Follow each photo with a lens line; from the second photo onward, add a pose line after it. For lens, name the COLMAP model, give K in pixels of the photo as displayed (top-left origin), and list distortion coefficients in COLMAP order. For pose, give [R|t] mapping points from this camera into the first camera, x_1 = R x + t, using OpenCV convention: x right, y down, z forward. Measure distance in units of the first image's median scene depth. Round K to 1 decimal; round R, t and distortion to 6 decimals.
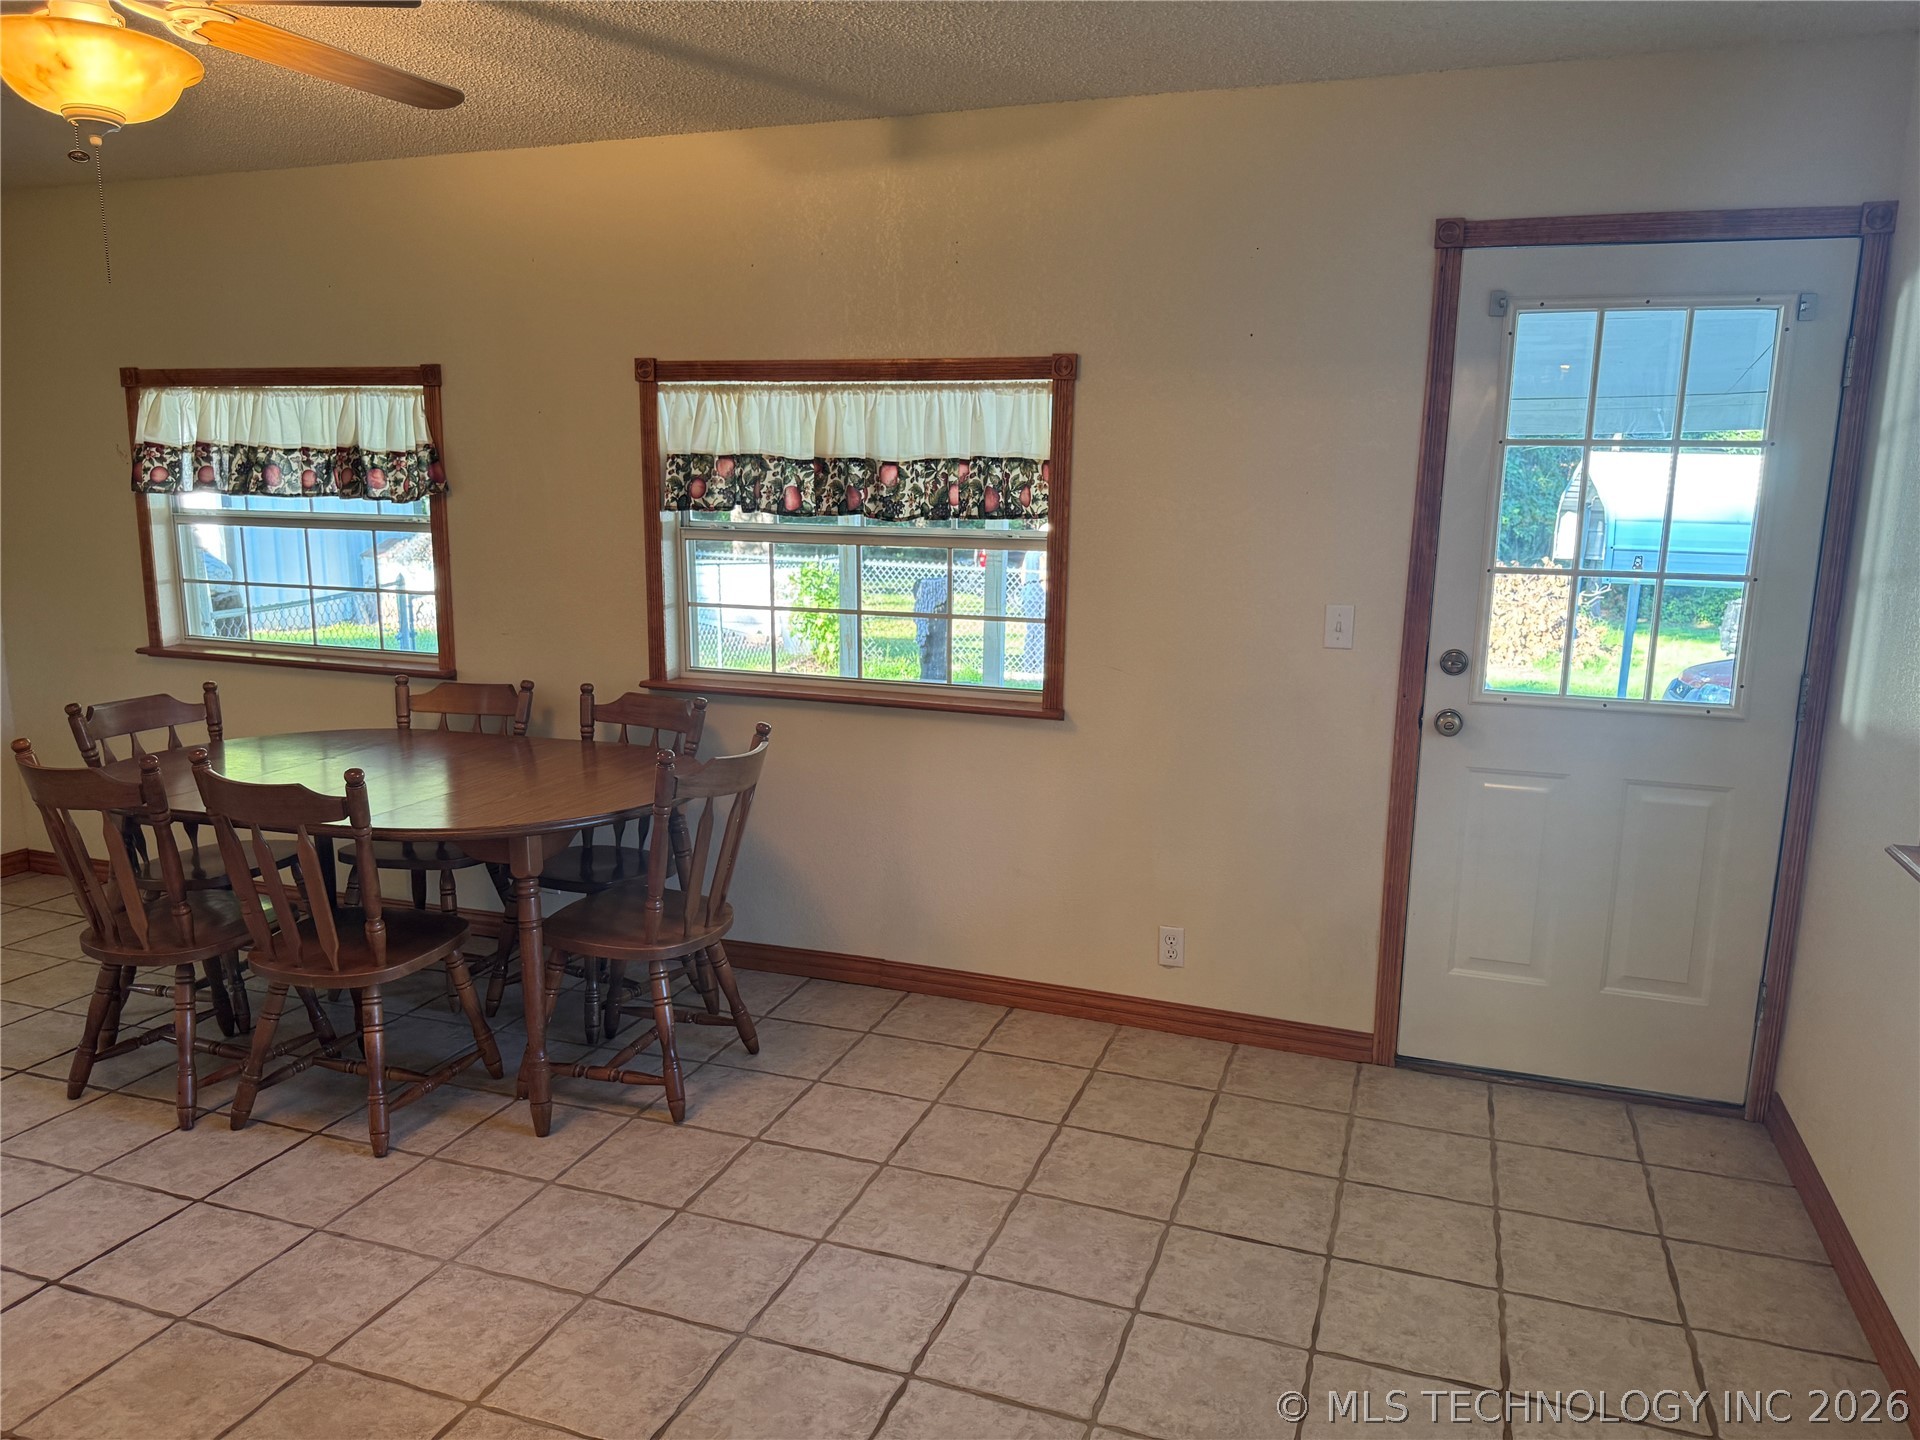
lens RADIAL K [[1358.0, 0, 960.0], [0, 1358.0, 720.0], [0, 0, 1]] dist [0.065429, -0.115586]
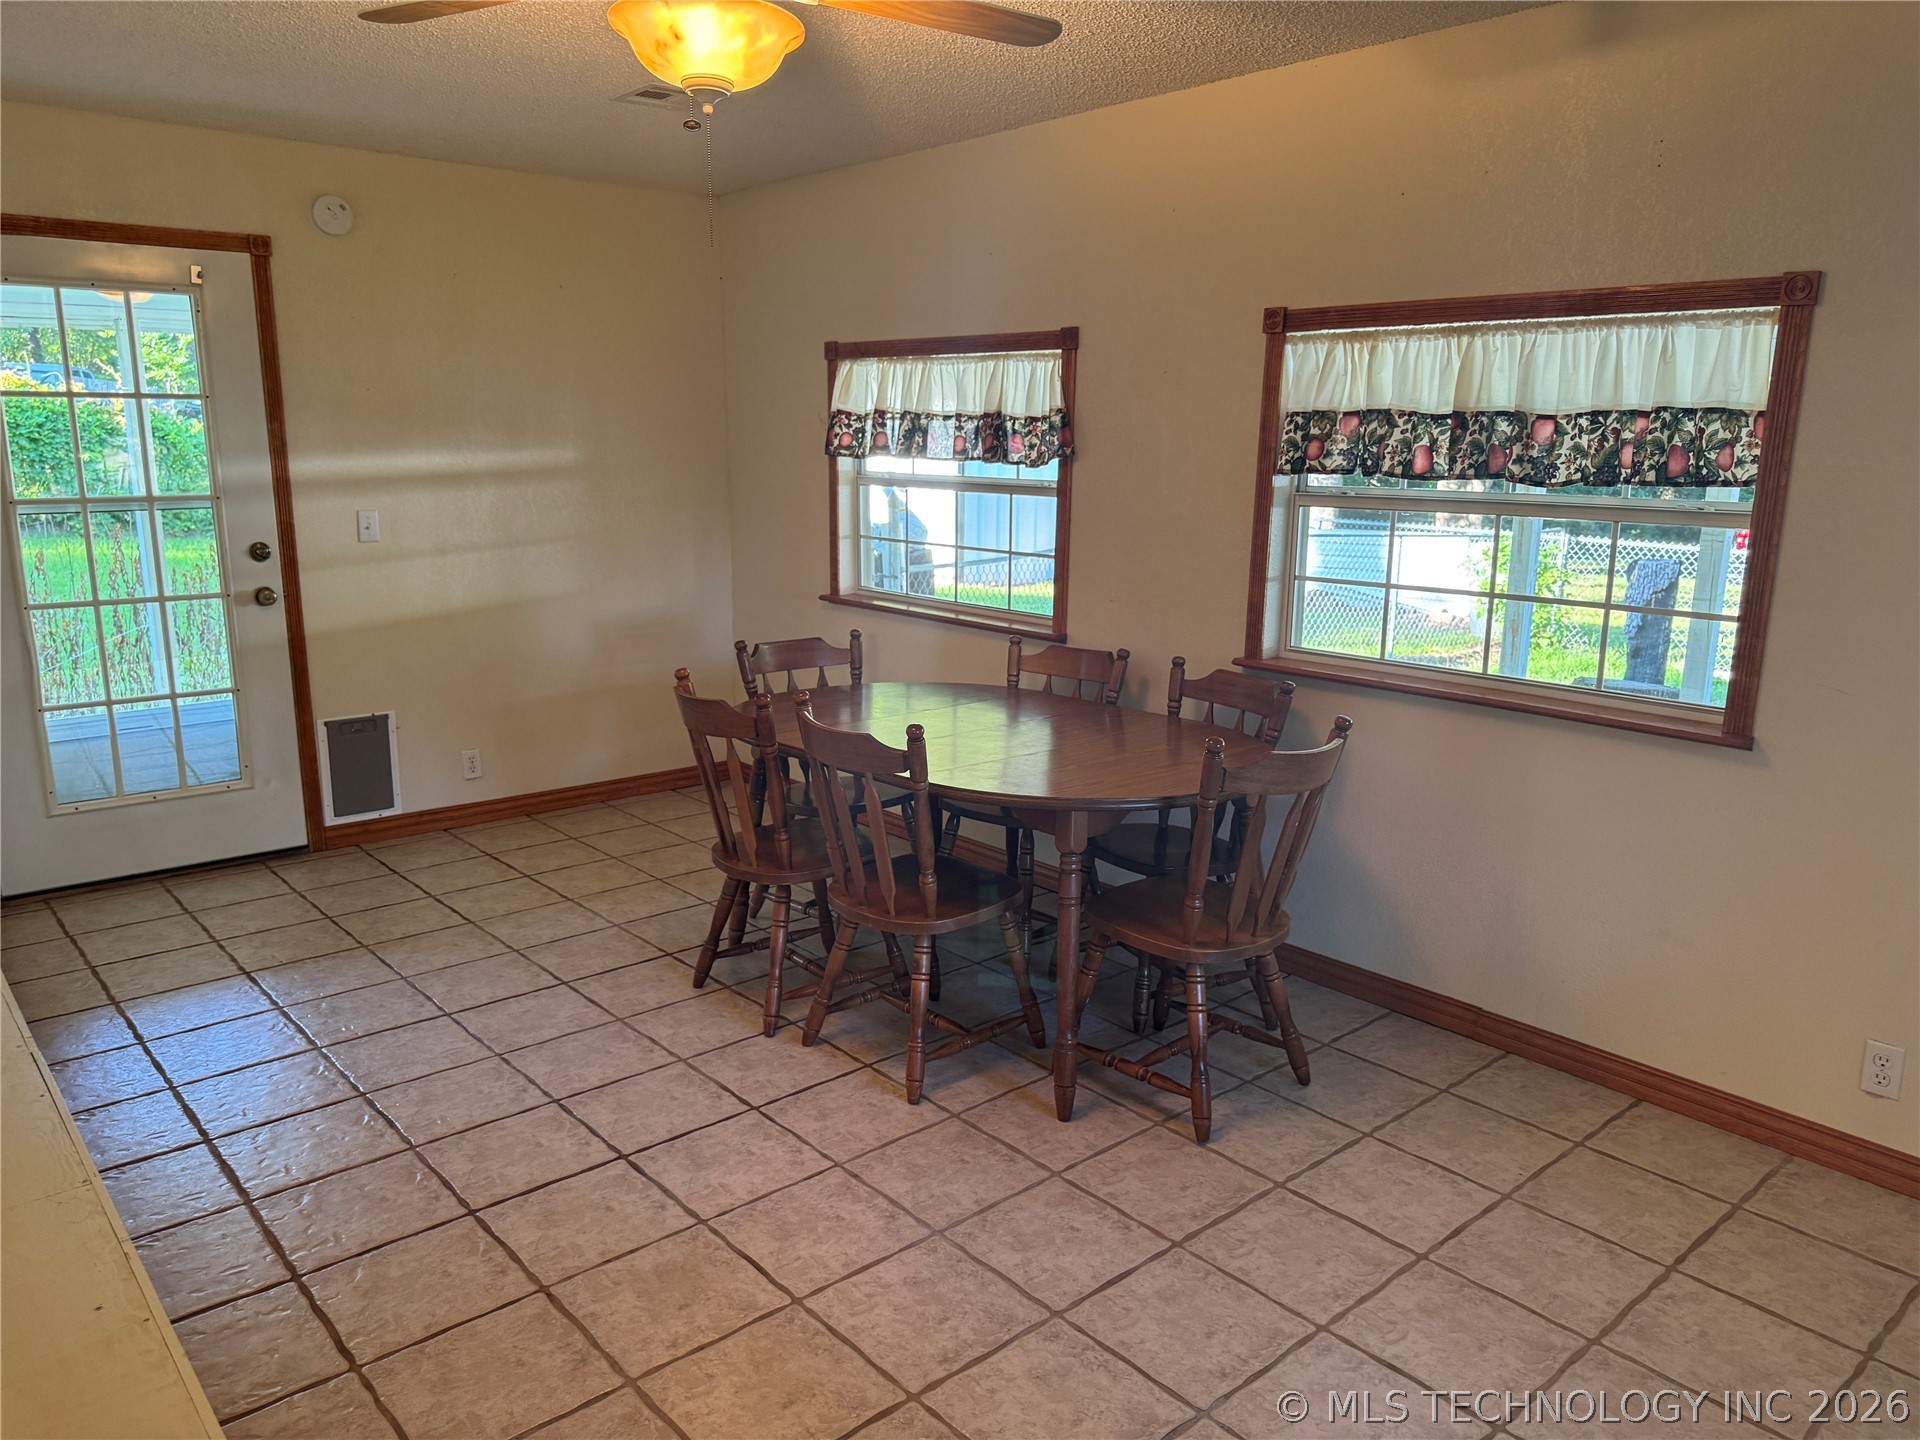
lens RADIAL K [[1342.5, 0, 960.0], [0, 1342.5, 720.0], [0, 0, 1]] dist [0.126561, -0.213317]
pose [[0.873092, 0.097645, -0.477677, 0.053264], [-0.086891, 0.995218, 0.044620, -0.012423], [0.479750, 0.002548, 0.877402, 0.106959]]
